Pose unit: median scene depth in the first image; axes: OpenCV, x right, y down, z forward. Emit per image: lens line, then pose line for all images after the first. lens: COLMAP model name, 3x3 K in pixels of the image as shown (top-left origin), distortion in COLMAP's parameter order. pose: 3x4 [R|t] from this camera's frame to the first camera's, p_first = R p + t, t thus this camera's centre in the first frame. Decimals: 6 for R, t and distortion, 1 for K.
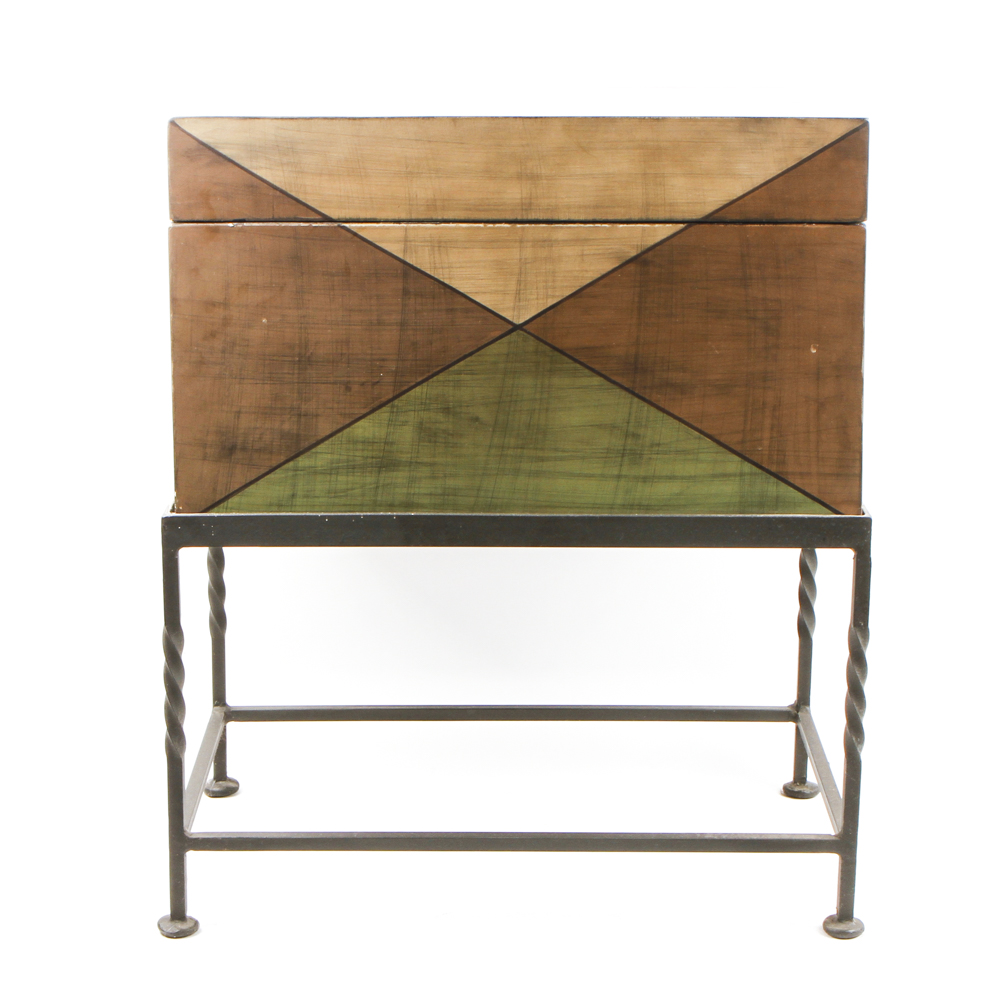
lens RADIAL K [[2620.1, 0, 486.4], [0, 2620.1, 498.8], [0, 0, 1]] dist [-0.008582, 0.123775]
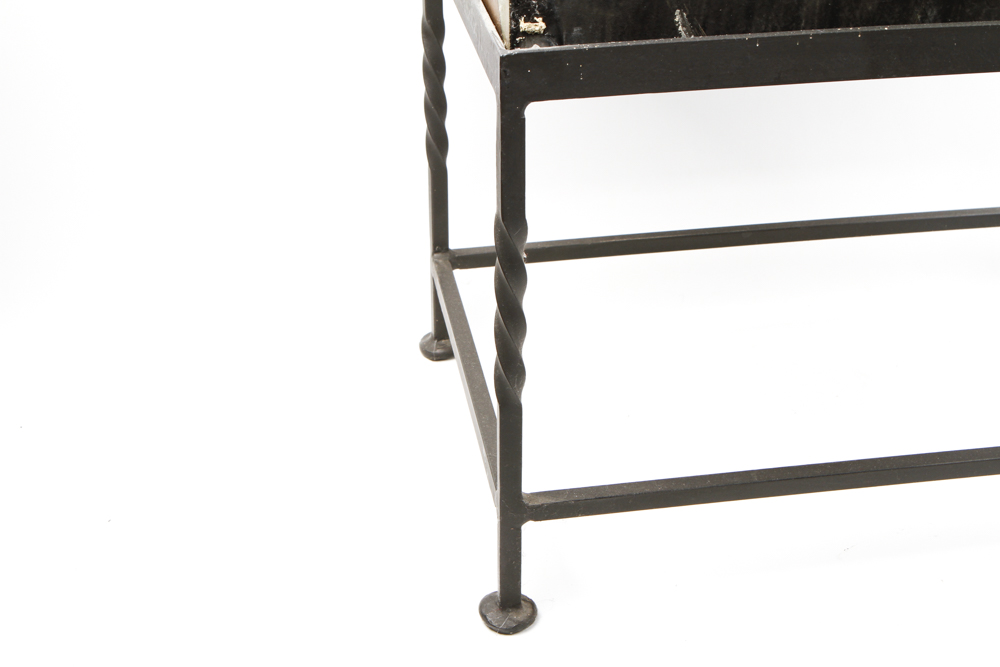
lens RADIAL K [[1647.8, 0, 500.0], [0, 1647.8, 333.5], [0, 0, 1]] dist [0.014133, -0.120359]
pose [[0.987161, -0.083368, 0.136245, -0.177553], [0.045455, 0.964340, 0.260734, -0.030762], [-0.153123, -0.251193, 0.955749, 0.590255]]
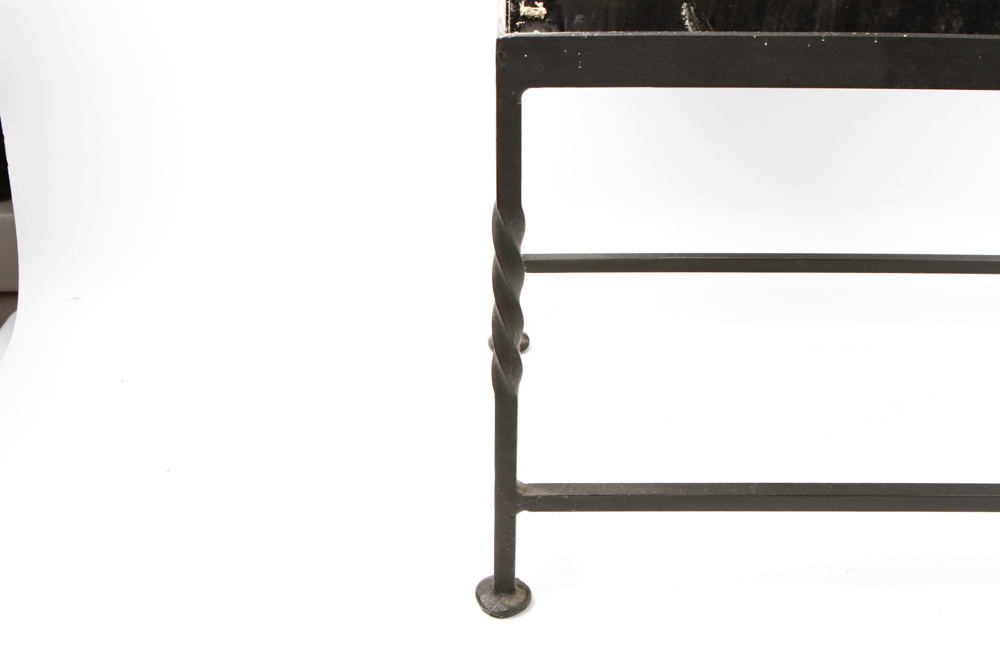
lens RADIAL K [[1281.7, 0, 500.0], [0, 1281.7, 333.5], [0, 0, 1]] dist [-0.043378, 0.020310]
pose [[0.999962, 0.002401, -0.008386, -0.116996], [-0.000285, 0.969852, 0.243696, 0.000862], [0.008718, -0.243684, 0.969816, 0.670682]]
